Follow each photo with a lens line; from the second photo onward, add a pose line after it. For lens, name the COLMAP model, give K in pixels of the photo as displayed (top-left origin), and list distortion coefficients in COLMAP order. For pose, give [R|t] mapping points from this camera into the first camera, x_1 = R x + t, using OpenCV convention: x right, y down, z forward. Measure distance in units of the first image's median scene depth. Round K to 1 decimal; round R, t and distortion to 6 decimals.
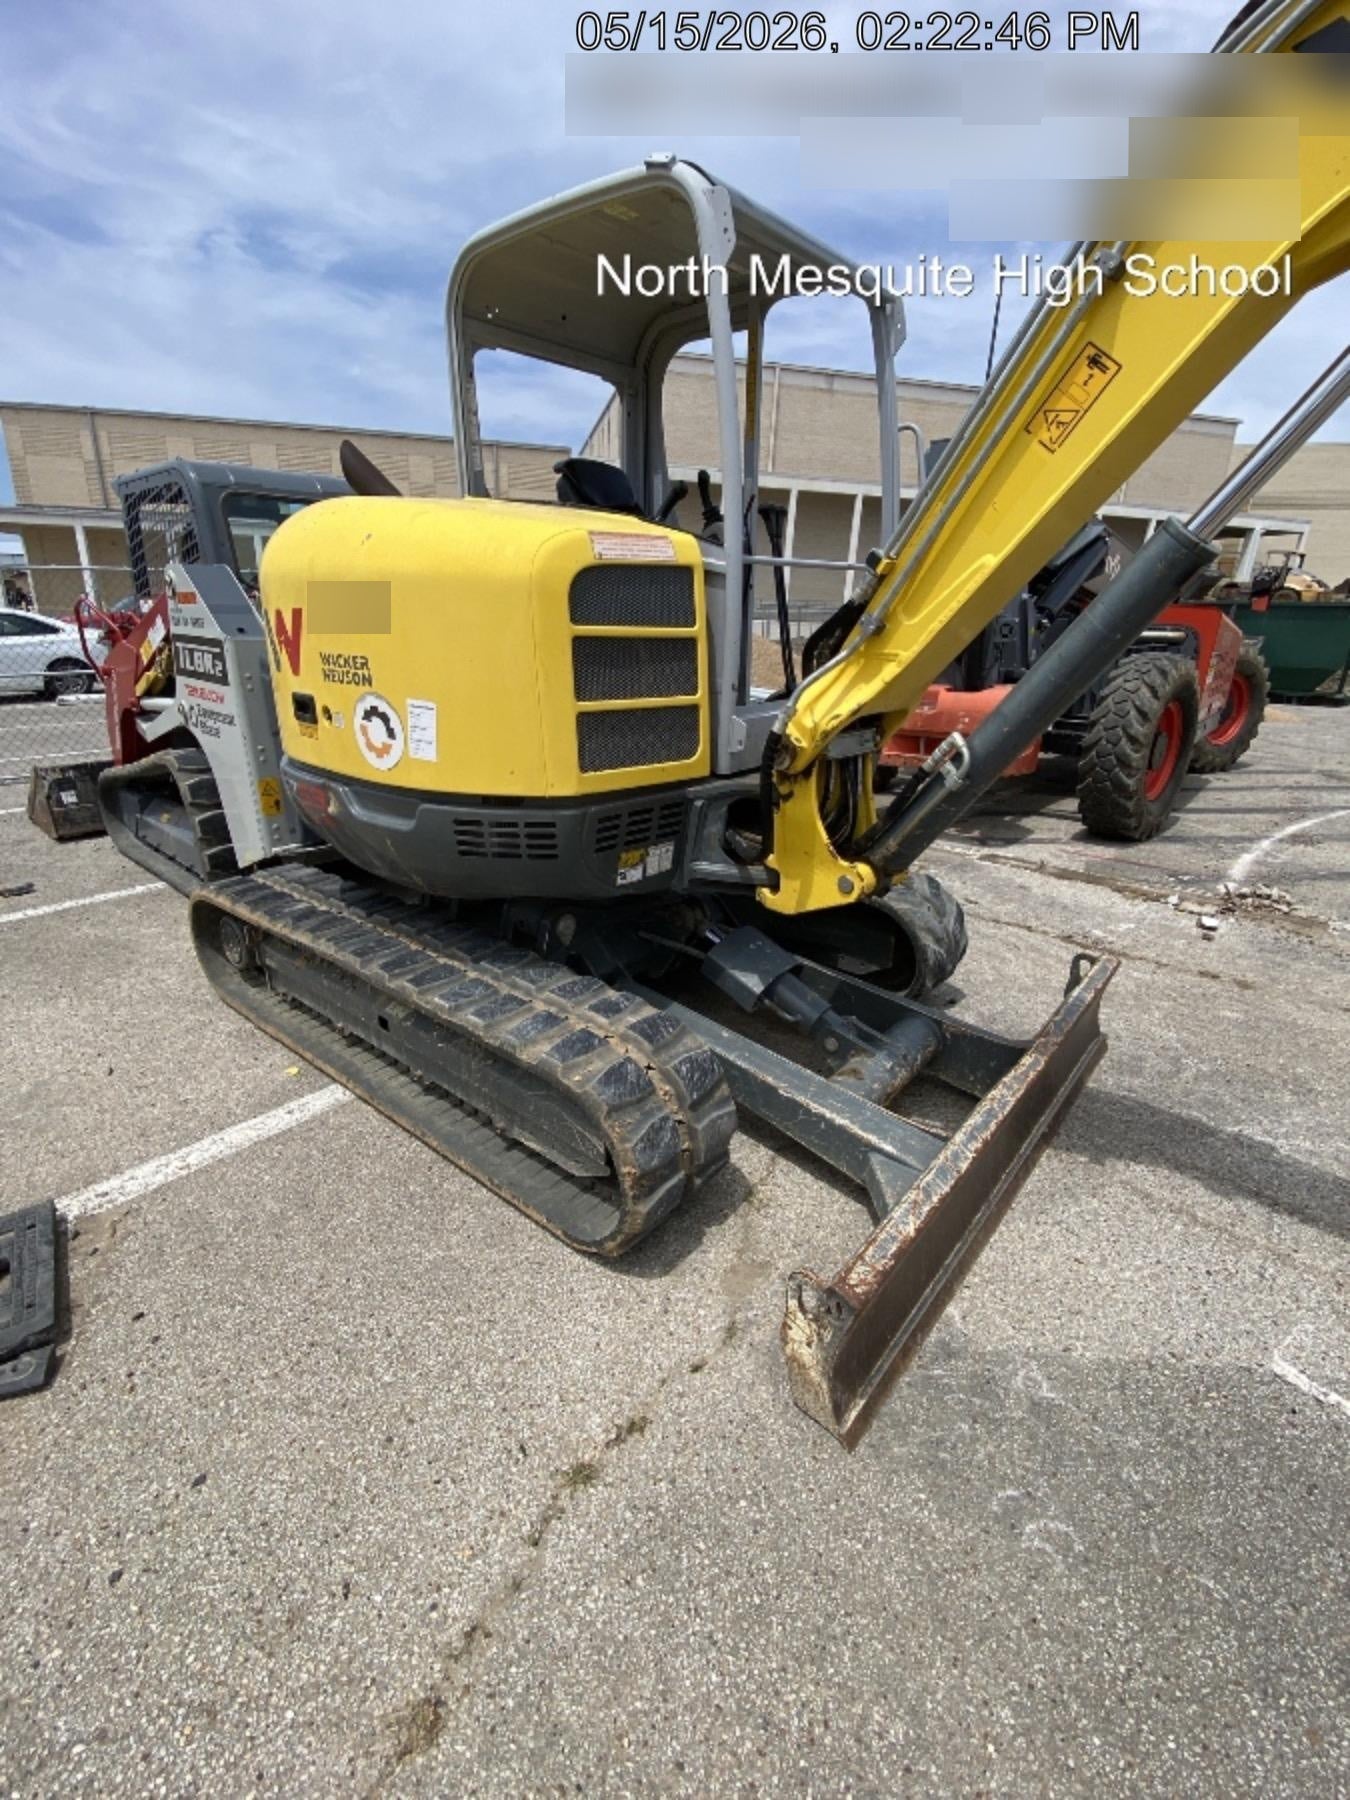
lens RADIAL K [[792.9, 0, 665.8], [0, 792.9, 893.0], [0, 0, 1]] dist [0.009599, -0.014899]
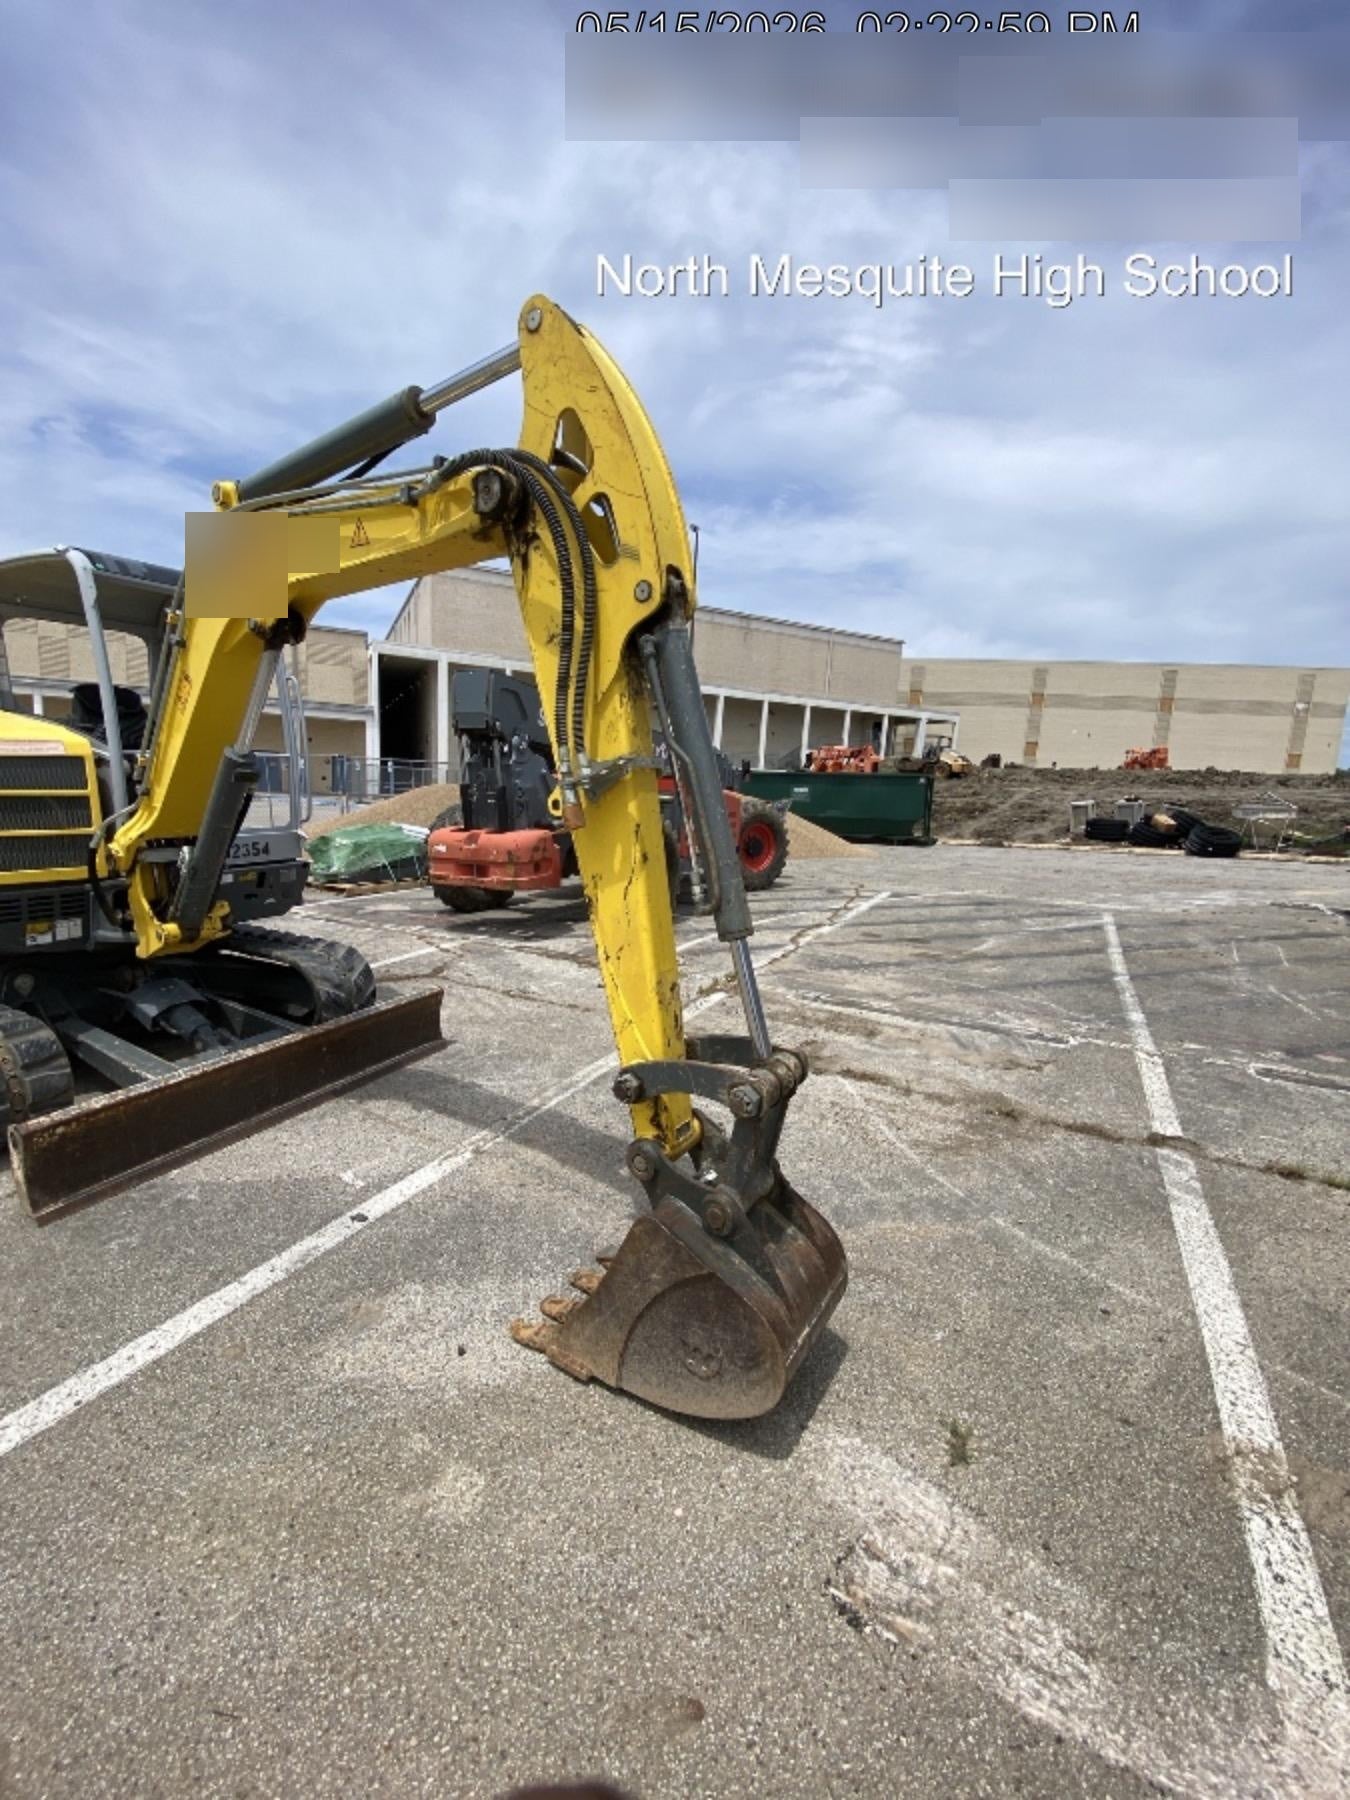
lens RADIAL K [[733.7, 0, 678.9], [0, 733.7, 894.0], [0, 0, 1]] dist [0.003623, -0.010783]
pose [[0.972708, -0.023541, 0.230835, 0.856596], [0.063615, 0.983777, -0.167738, 0.213953], [-0.223141, 0.177845, 0.958425, -0.706903]]
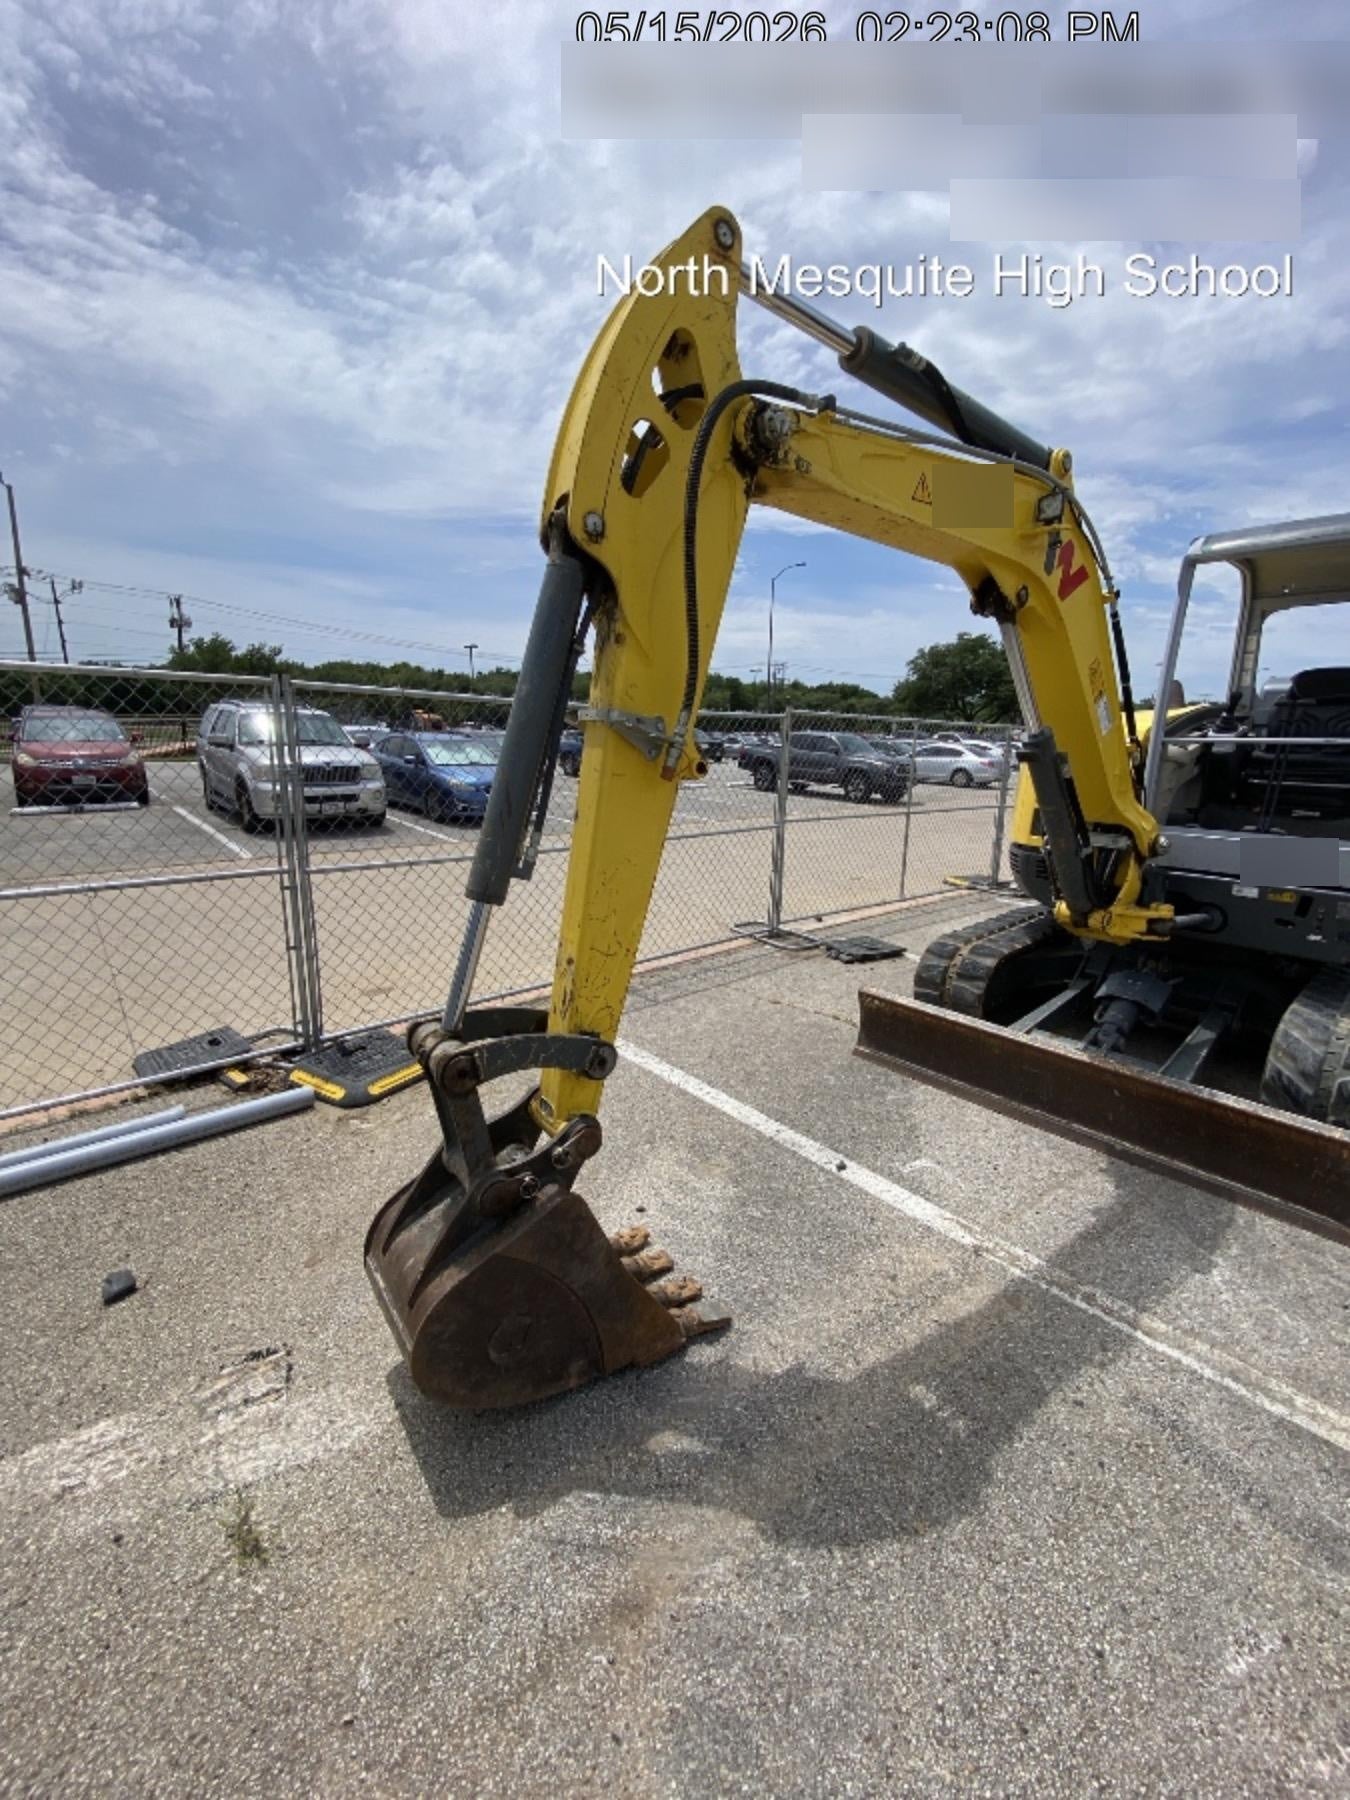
lens RADIAL K [[733.7, 0, 678.9], [0, 733.7, 894.0], [0, 0, 1]] dist [0.003623, -0.010783]
pose [[-0.126313, 0.195507, -0.972534, 1.762708], [-0.365651, 0.902178, 0.228854, -0.104216], [0.922141, 0.384515, -0.042469, 0.228058]]
